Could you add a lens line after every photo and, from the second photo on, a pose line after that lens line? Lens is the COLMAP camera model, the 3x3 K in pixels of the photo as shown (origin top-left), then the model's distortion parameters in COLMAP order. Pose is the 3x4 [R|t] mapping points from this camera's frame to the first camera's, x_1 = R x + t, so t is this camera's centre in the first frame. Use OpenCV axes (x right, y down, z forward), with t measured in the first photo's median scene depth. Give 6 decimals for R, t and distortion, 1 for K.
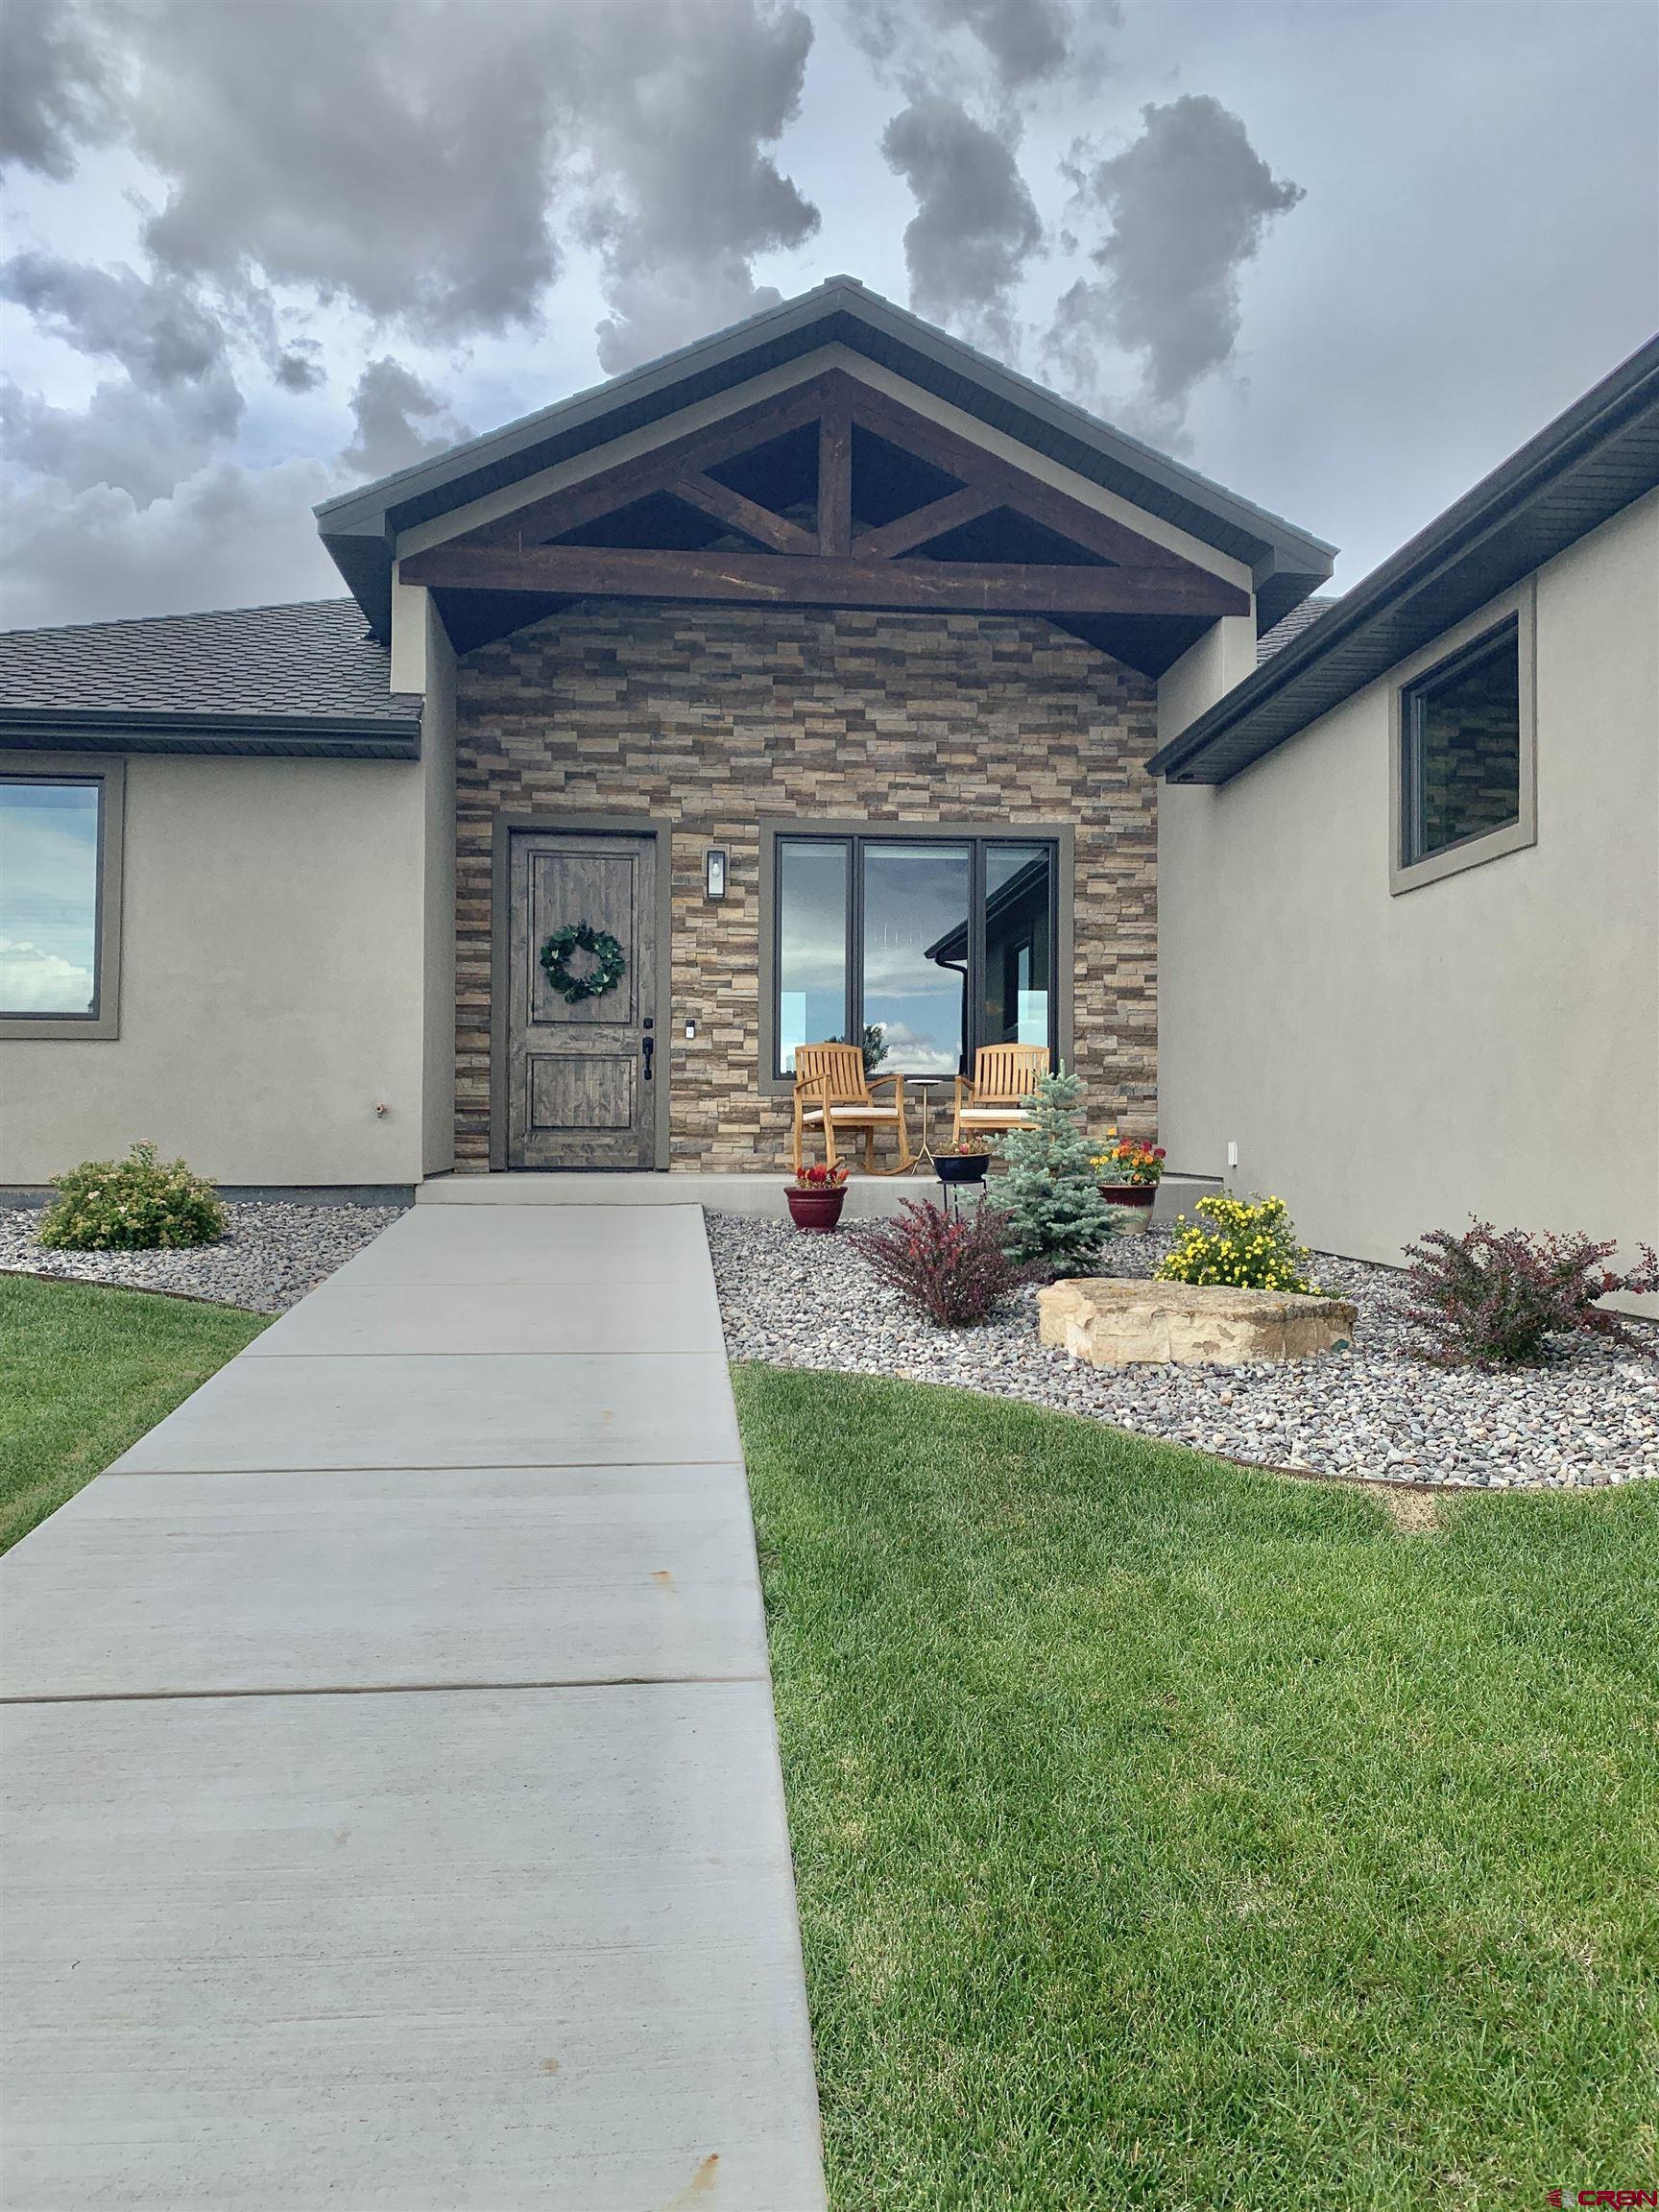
lens RADIAL K [[1677.9, 0, 823.4], [0, 1677.9, 1122.1], [0, 0, 1]] dist [0.040710, -0.024941]
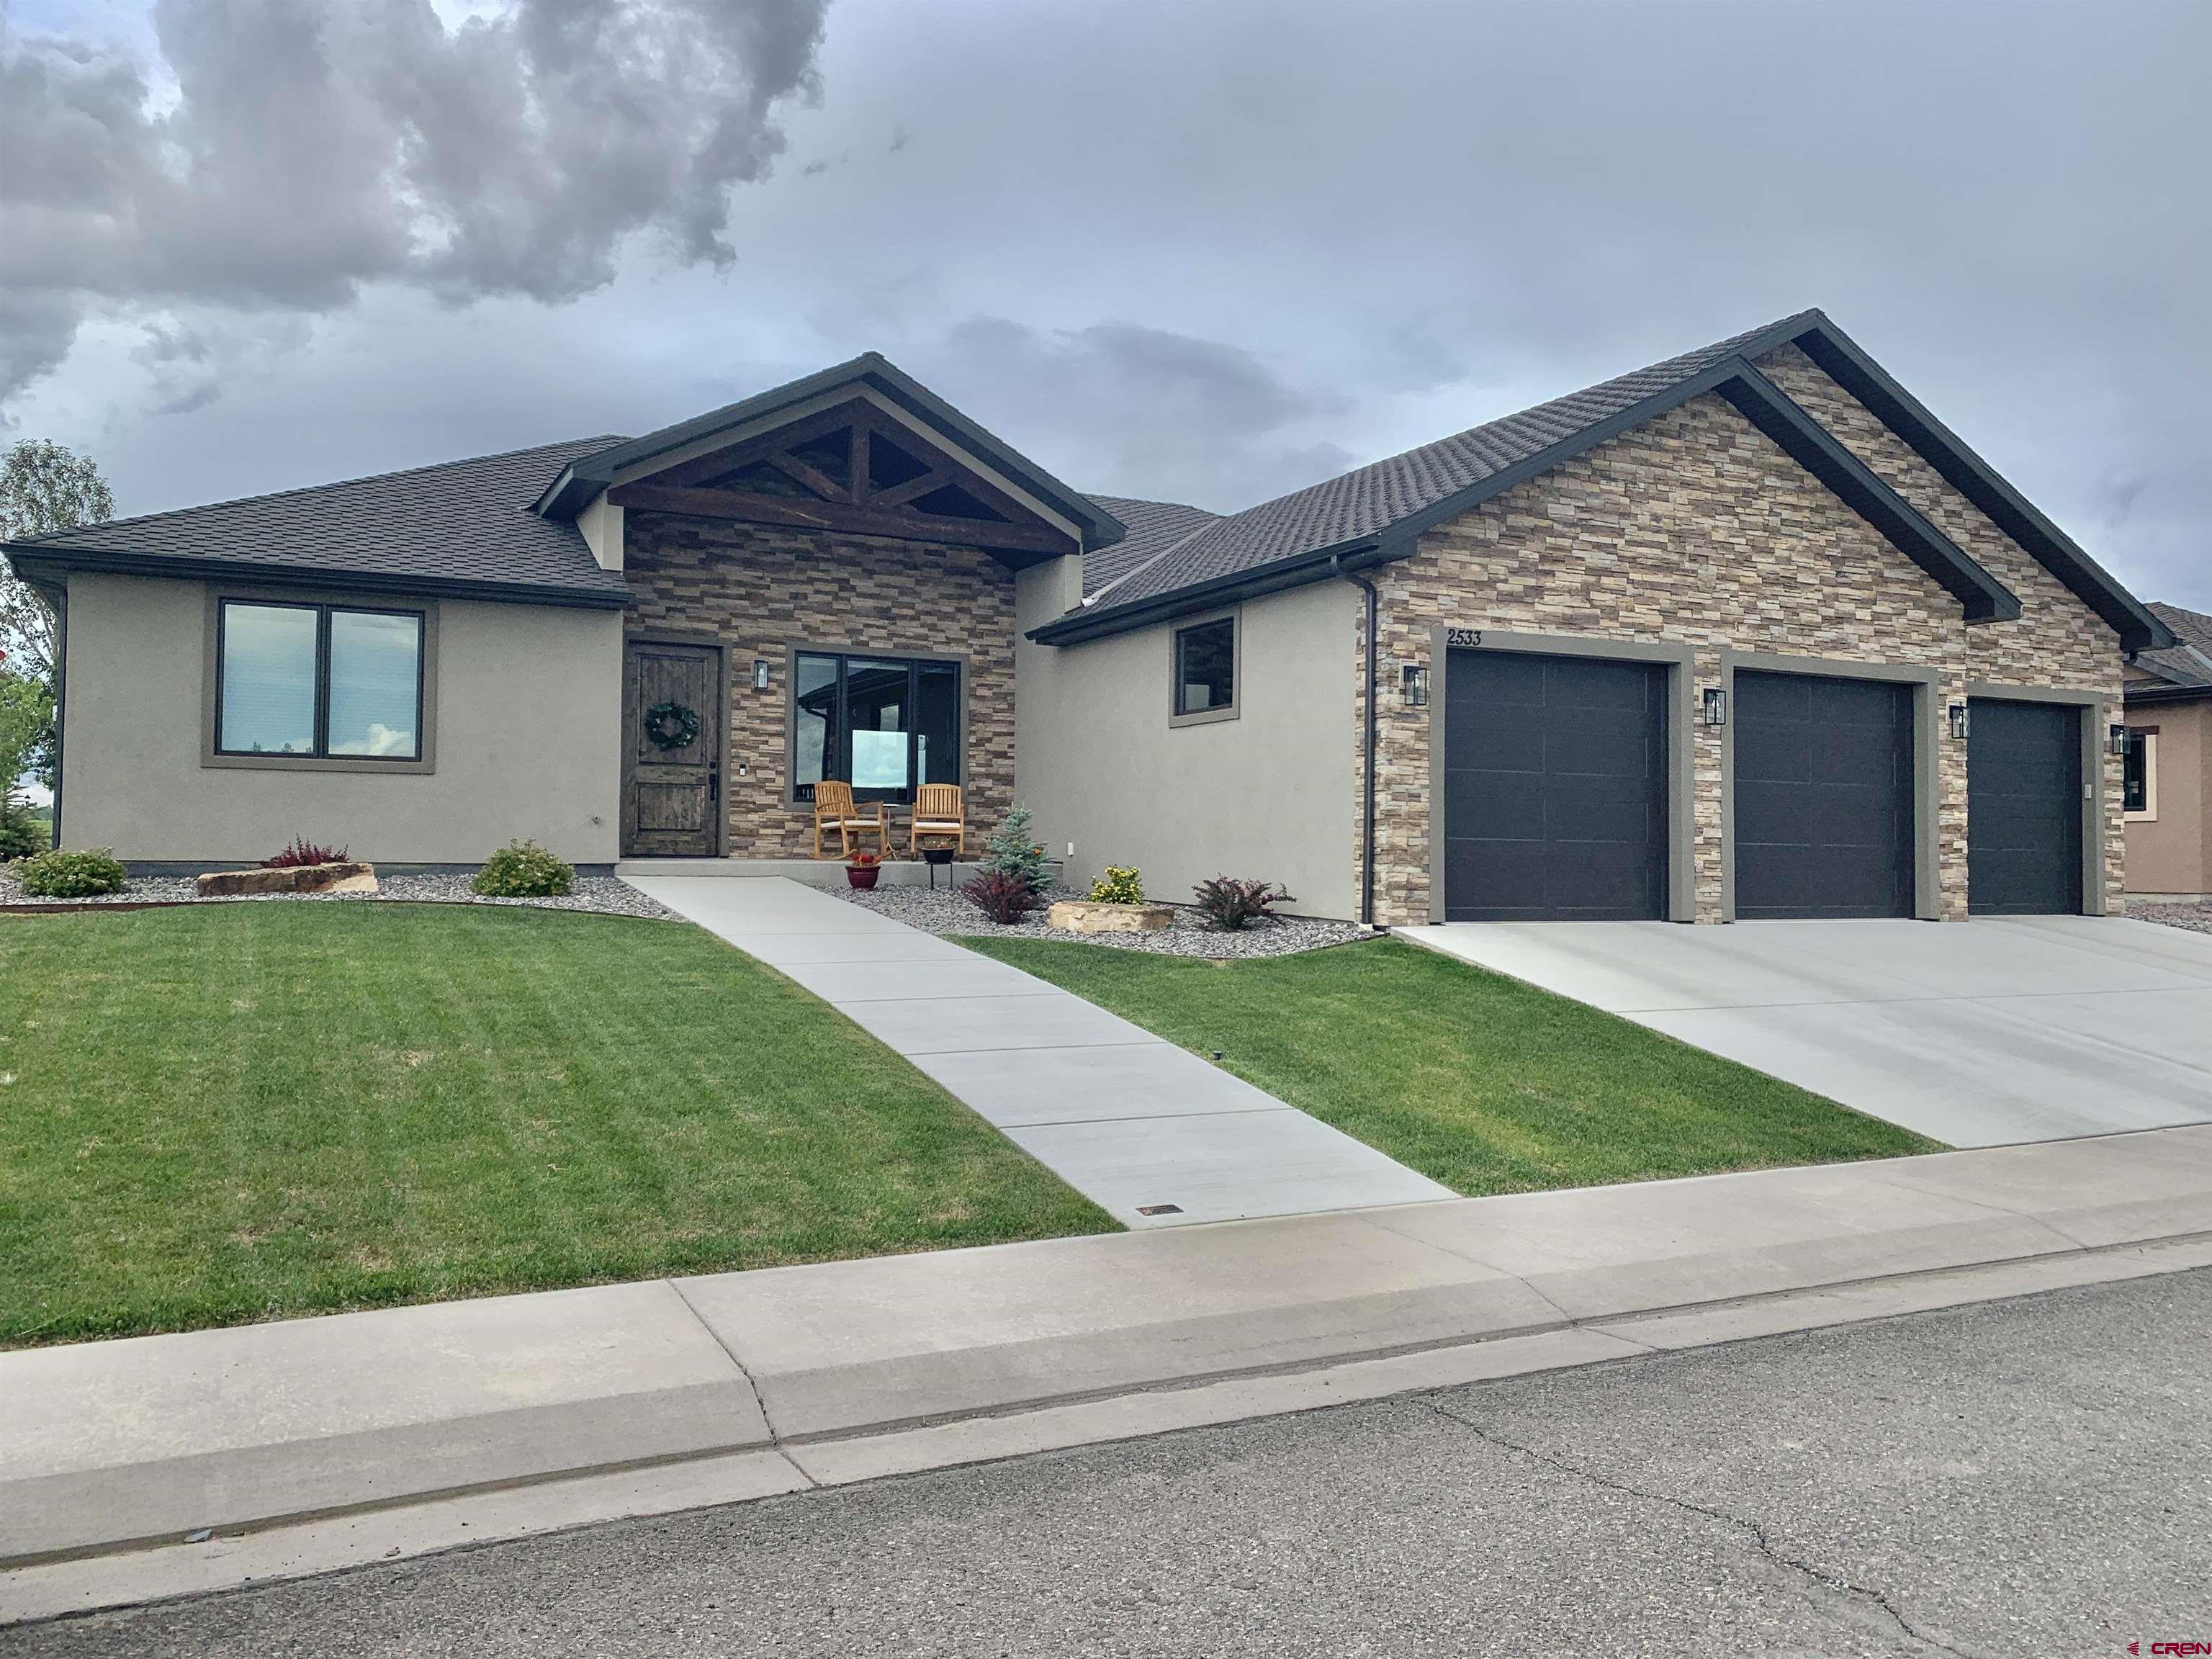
lens RADIAL K [[1677.9, 0, 1109.6], [0, 1677.9, 820.6], [0, 0, 1]] dist [0.040710, -0.024941]
pose [[0.928200, 0.012839, 0.371860, -0.351545], [-0.013102, 0.999913, -0.001821, -0.007975], [-0.371851, -0.003181, 0.928287, -0.632831]]
